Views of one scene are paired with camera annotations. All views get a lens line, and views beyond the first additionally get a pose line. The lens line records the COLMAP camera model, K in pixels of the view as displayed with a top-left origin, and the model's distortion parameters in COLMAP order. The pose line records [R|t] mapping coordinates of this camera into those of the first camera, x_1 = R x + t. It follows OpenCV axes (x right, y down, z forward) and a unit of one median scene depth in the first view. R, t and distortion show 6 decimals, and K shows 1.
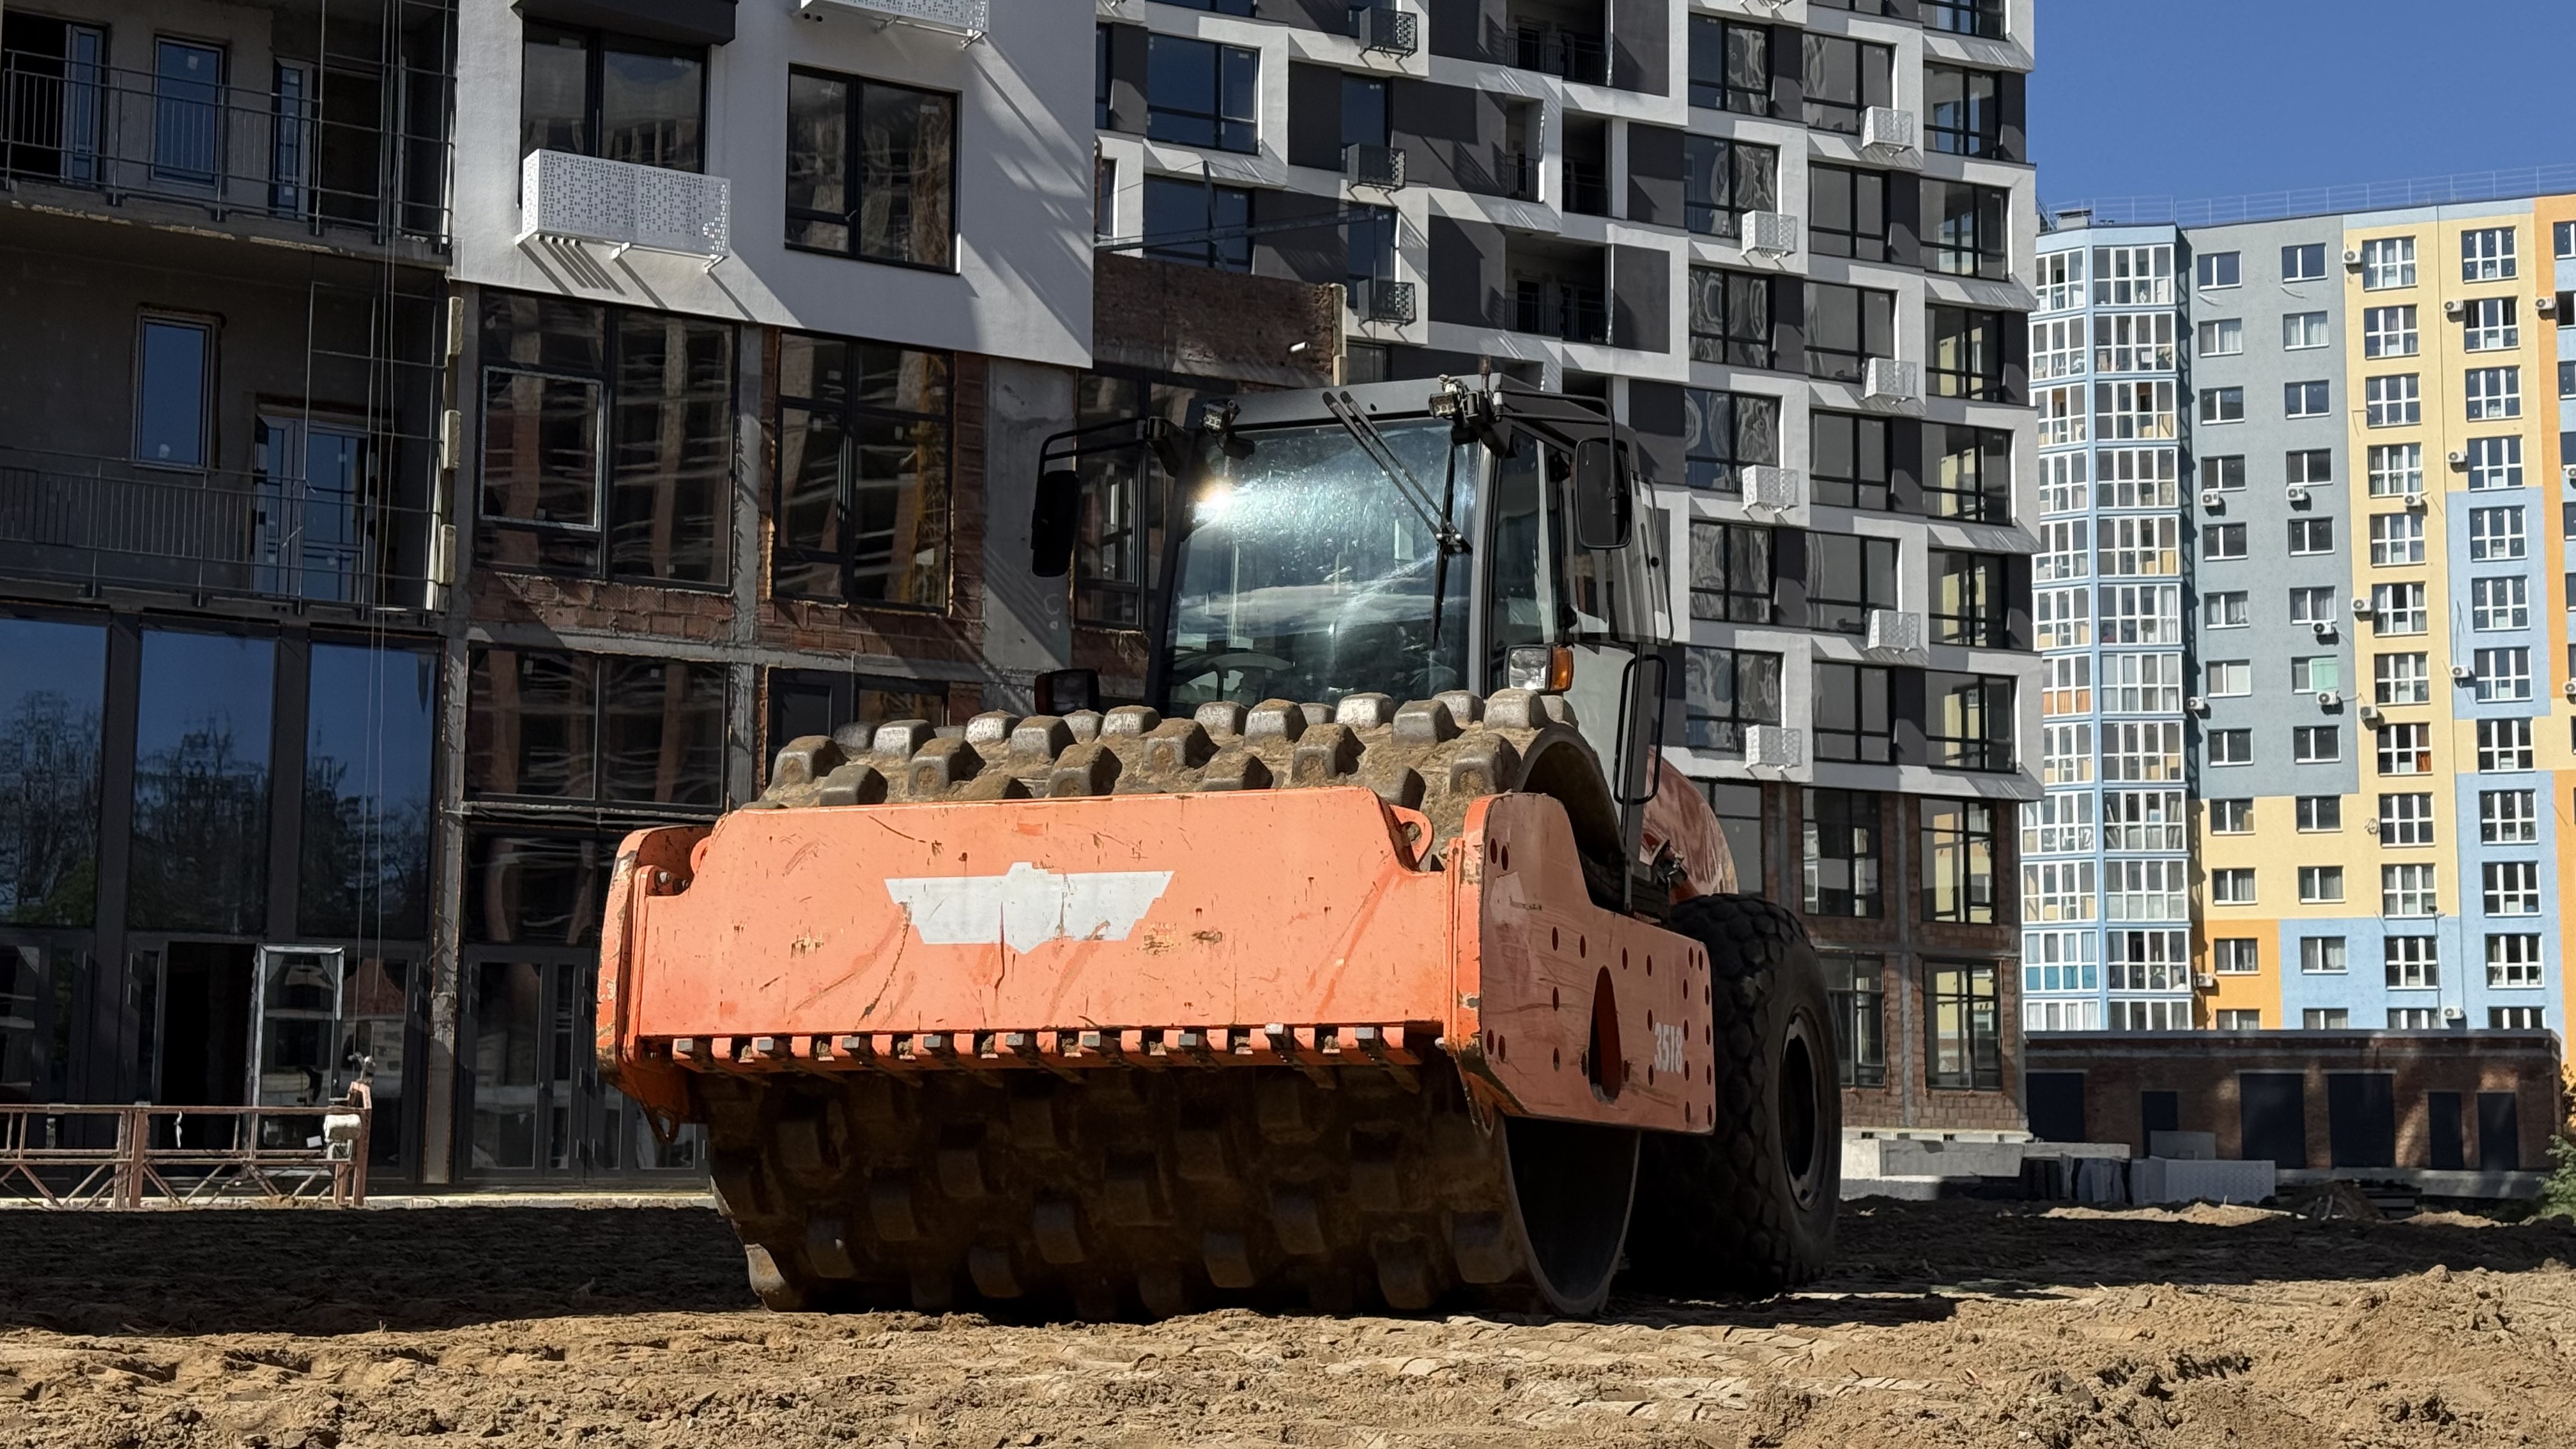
lens RADIAL K [[3562.1, 0, 1292.8], [0, 3562.1, 738.5], [0, 0, 1]] dist [0.134085, 0.000000]
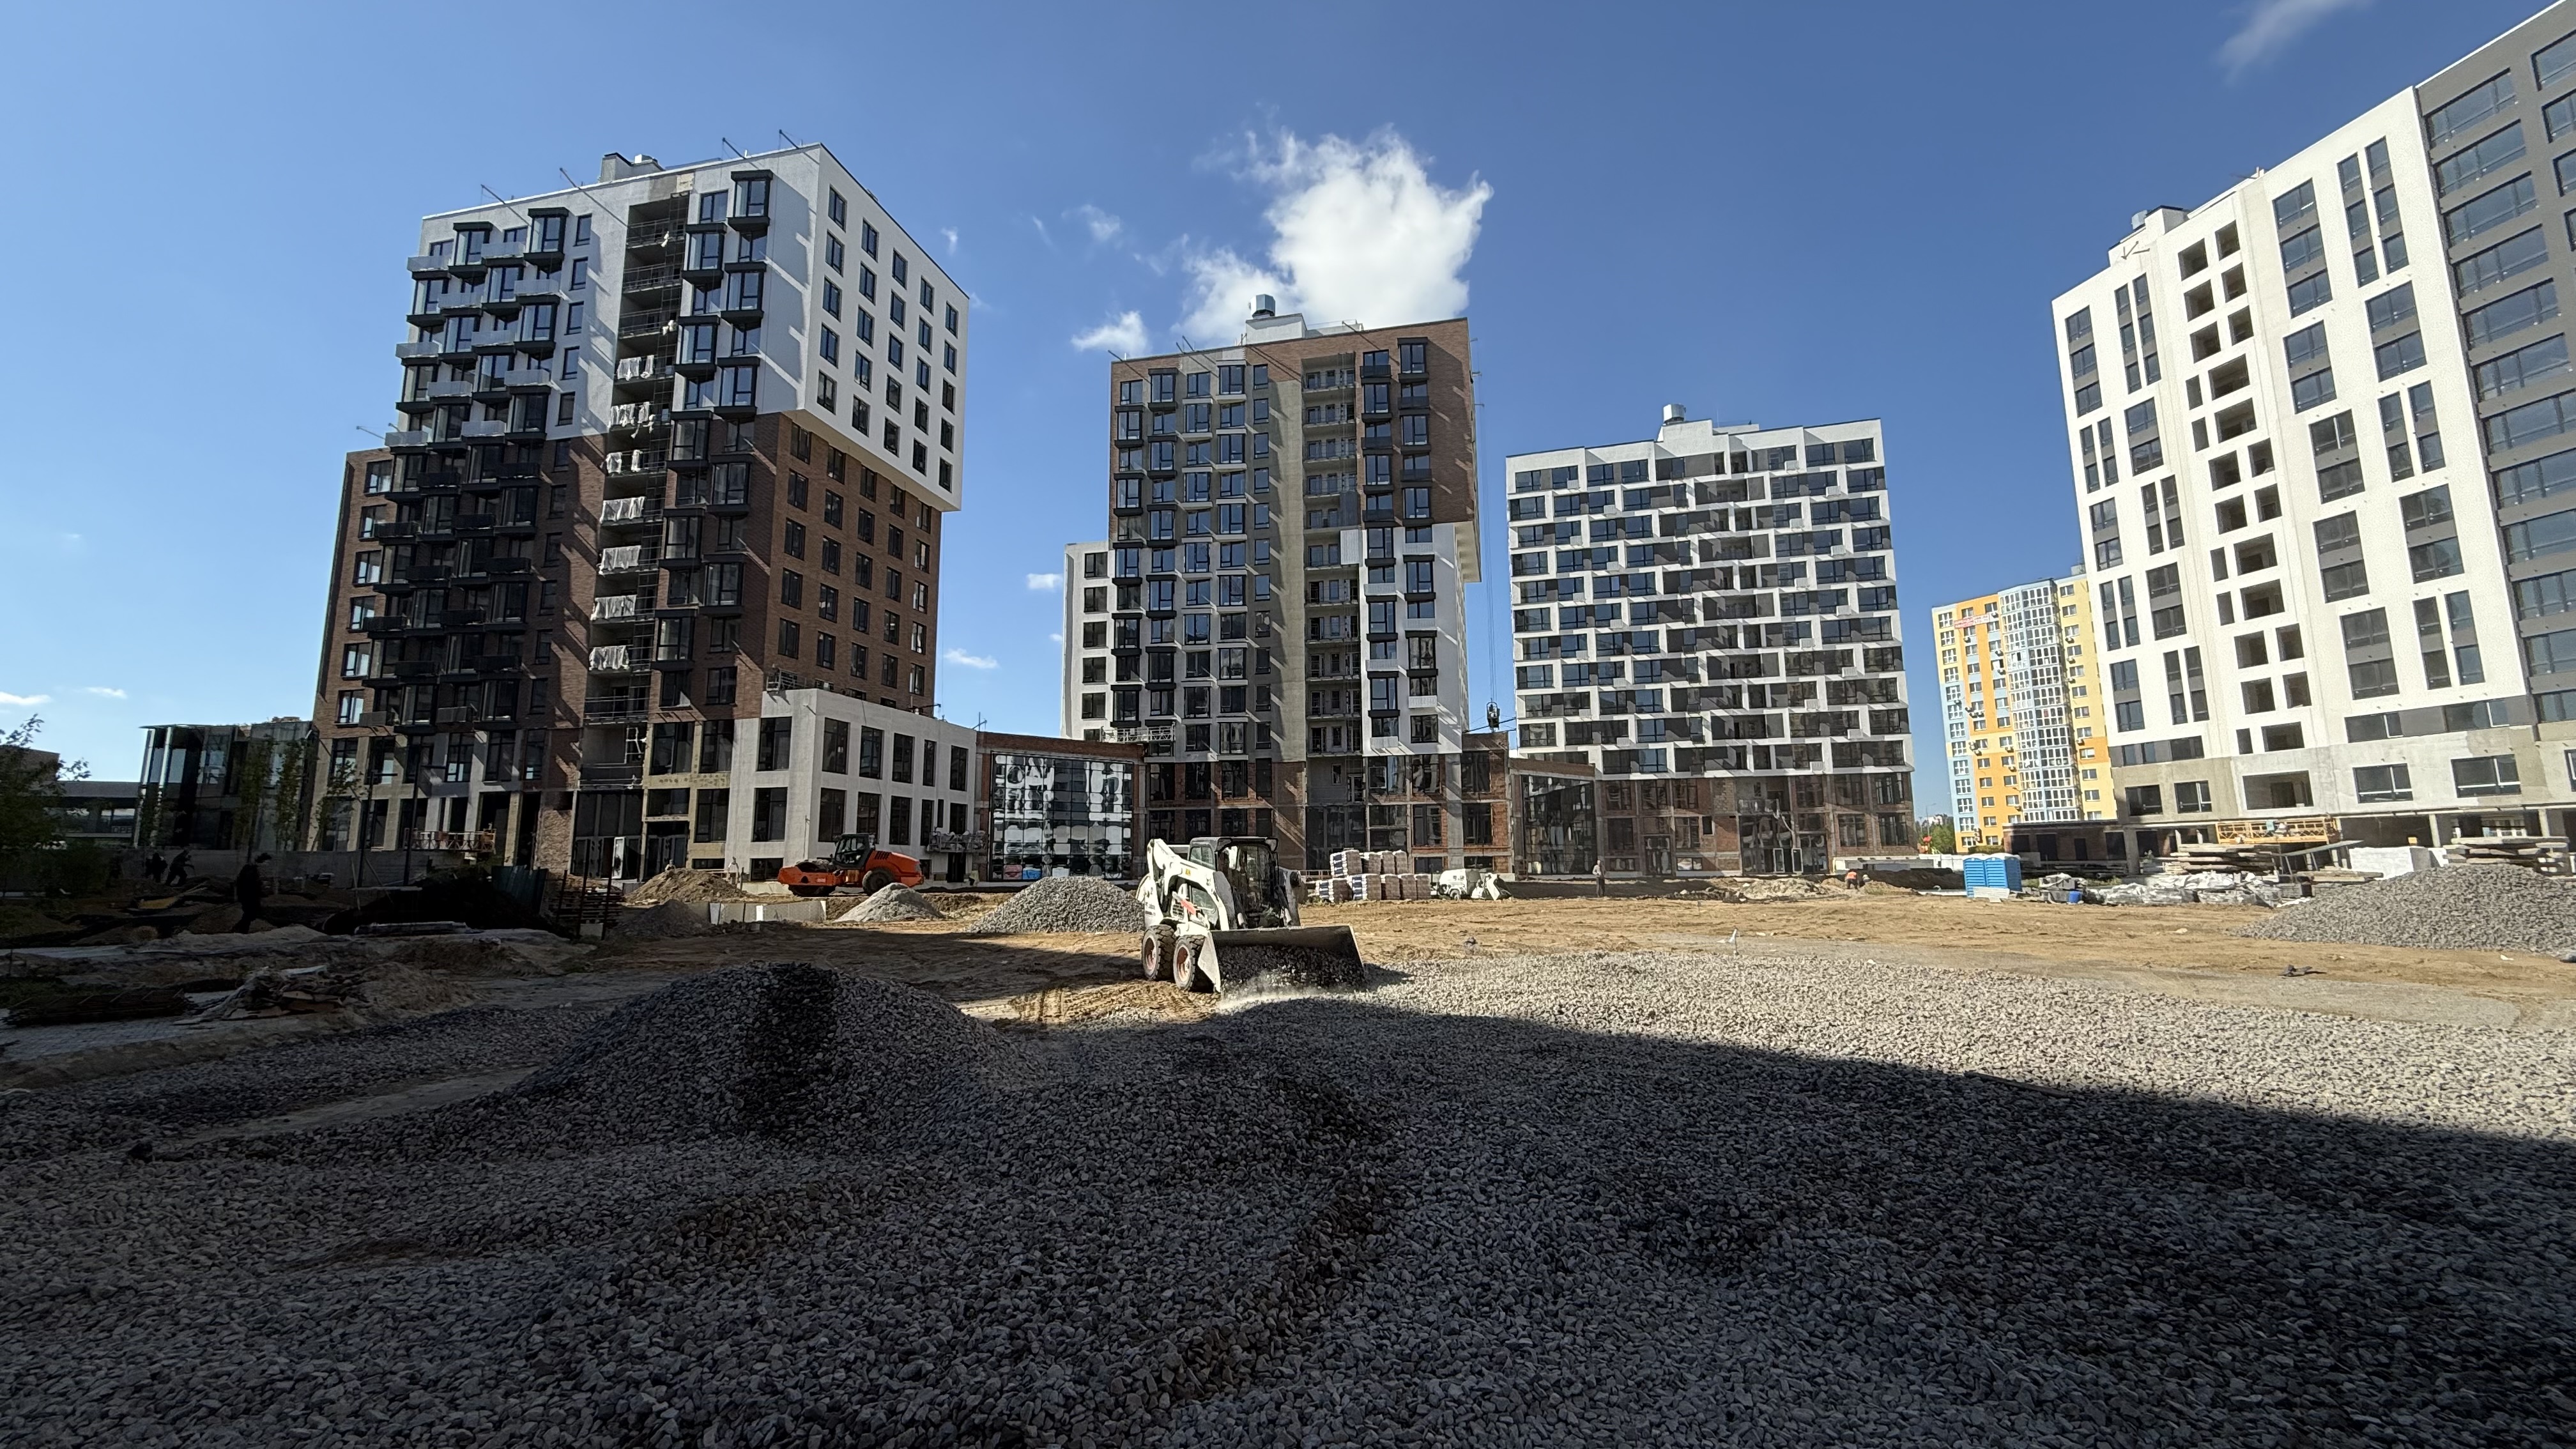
lens RADIAL K [[1022.8, 0, 1284.6], [0, 1022.8, 726.3], [0, 0, 1]] dist [-0.000094, -0.000254]
pose [[0.727630, -0.109638, -0.677151, 1.343868], [0.099920, 0.993556, -0.053500, -0.115732], [0.678653, -0.028733, 0.733896, -0.808678]]
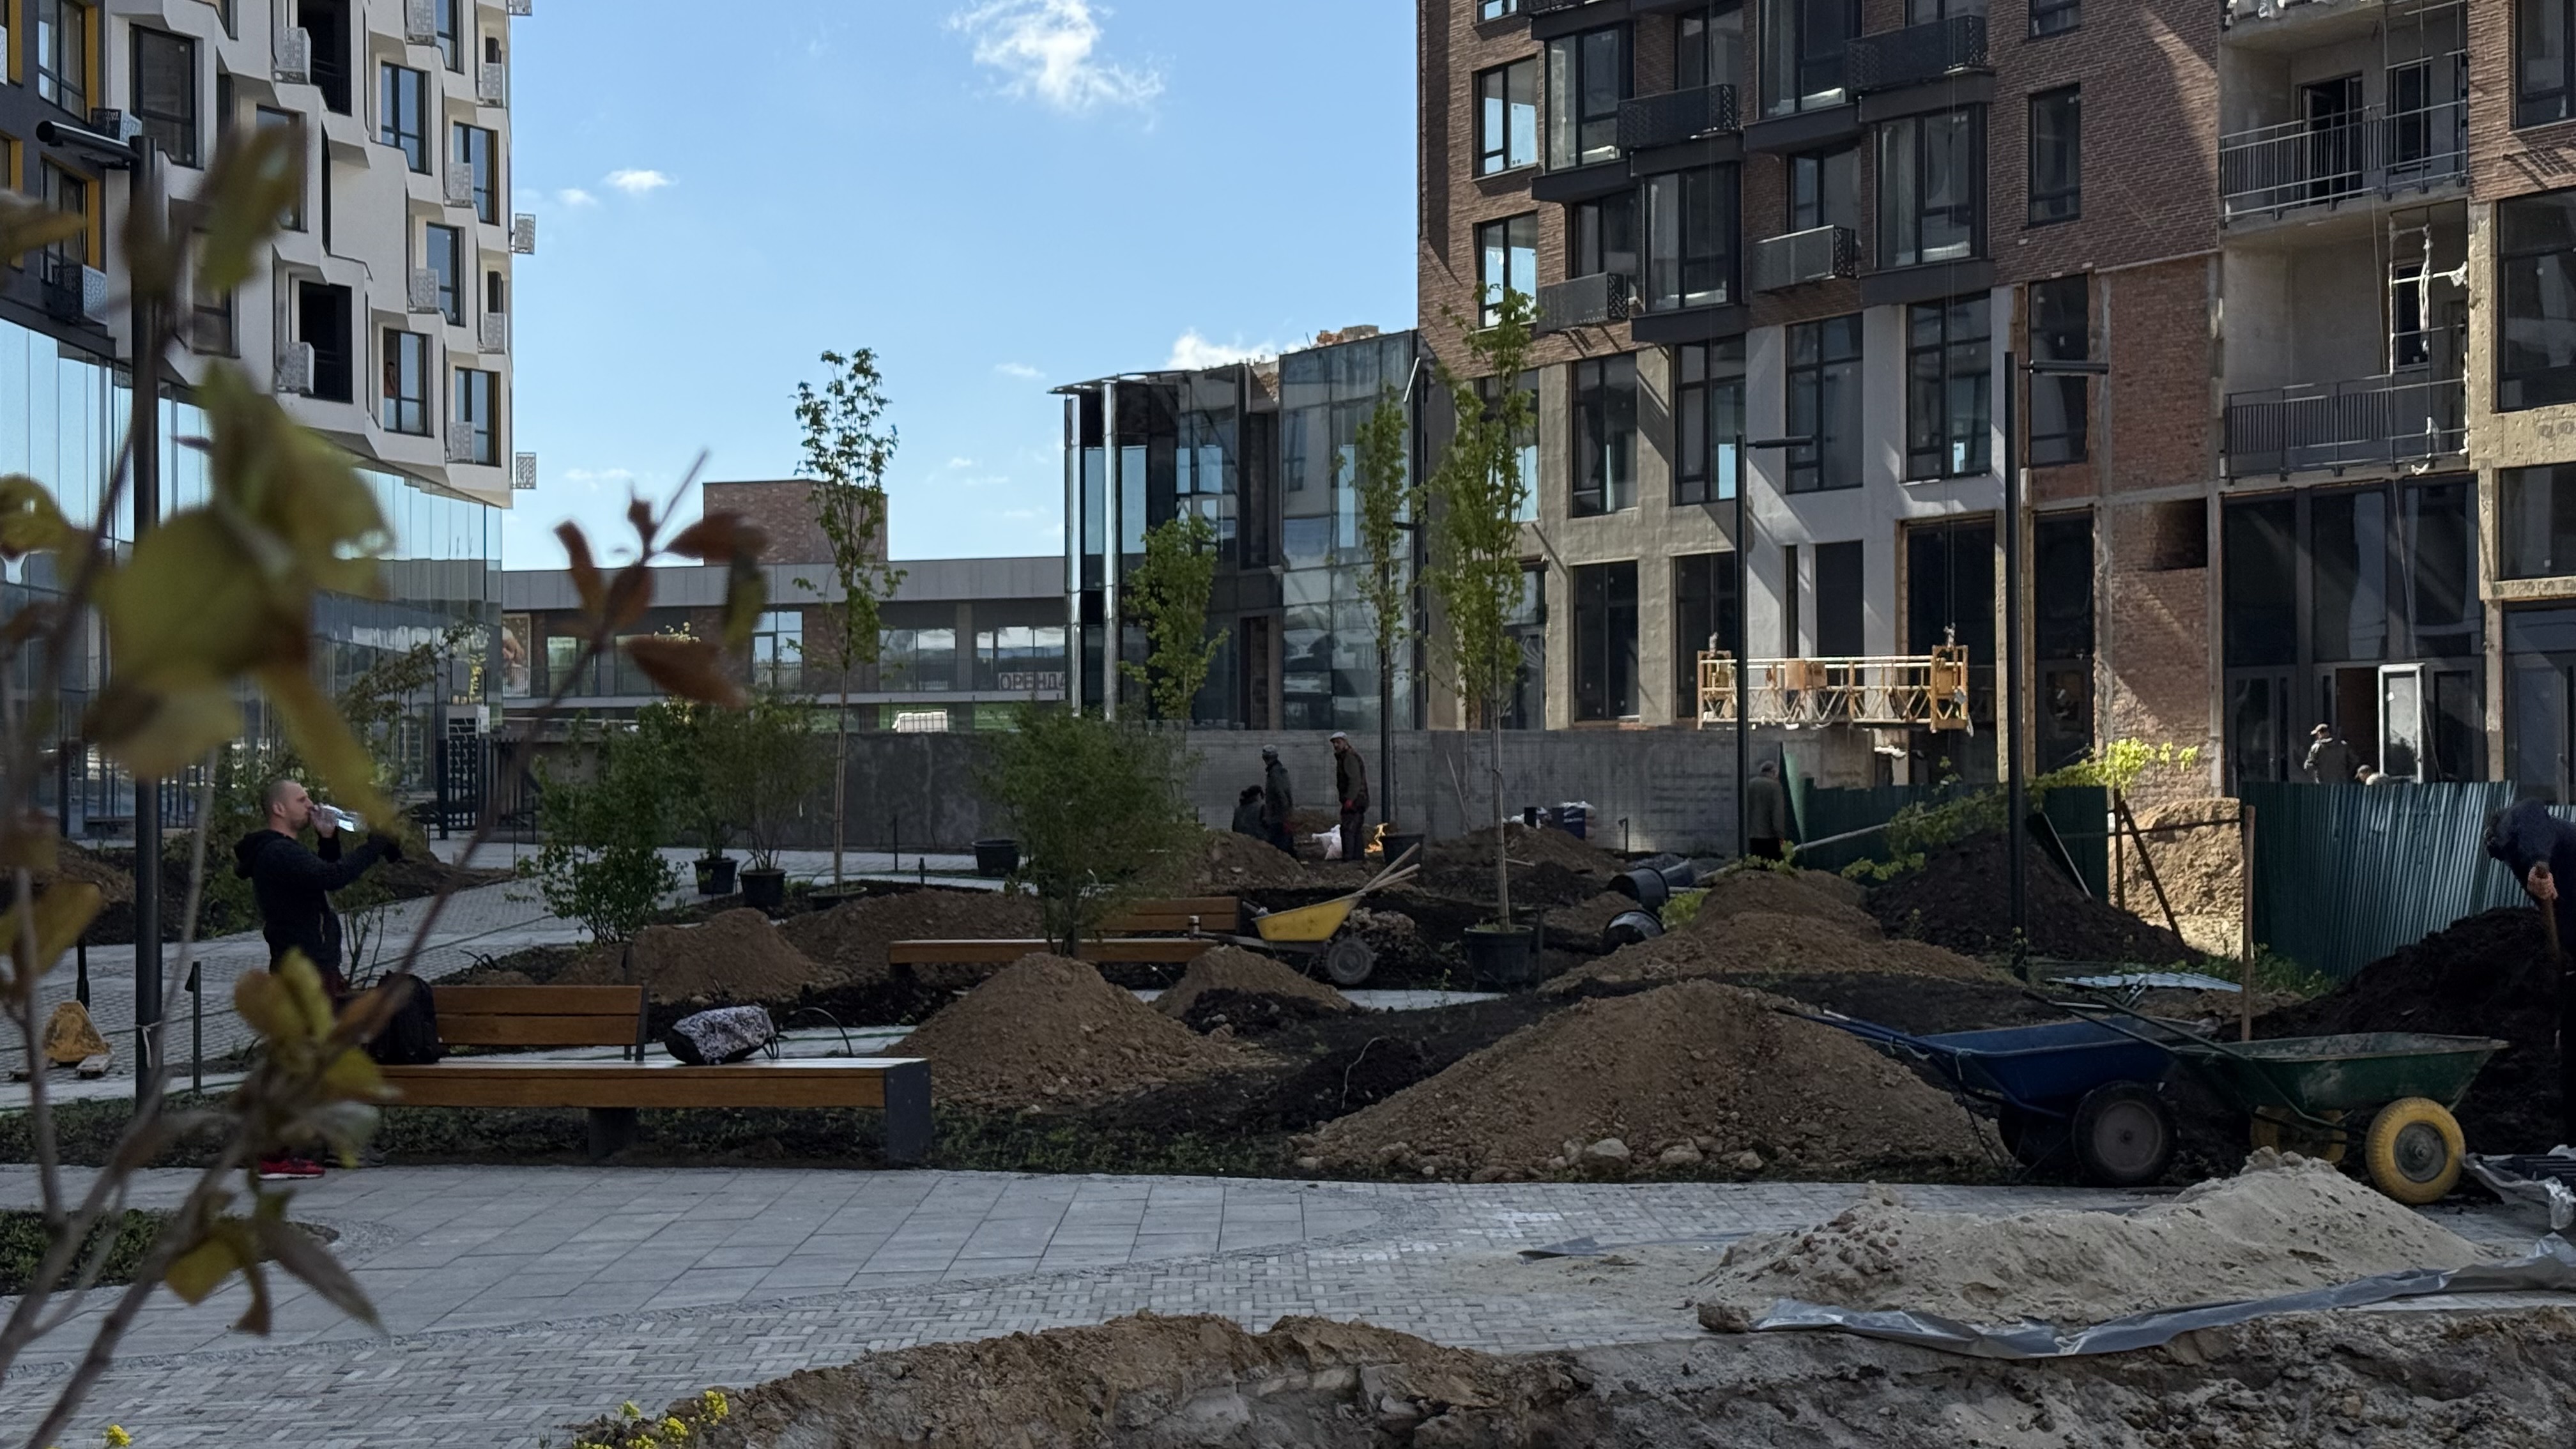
lens RADIAL K [[3562.1, 0, 1312.6], [0, 3562.1, 739.0], [0, 0, 1]] dist [0.134085, 0.000000]
pose [[0.064215, -0.026203, -0.997592, 0.793836], [0.131558, 0.991153, -0.017565, -0.138871], [0.989226, -0.130113, 0.067094, -0.885698]]
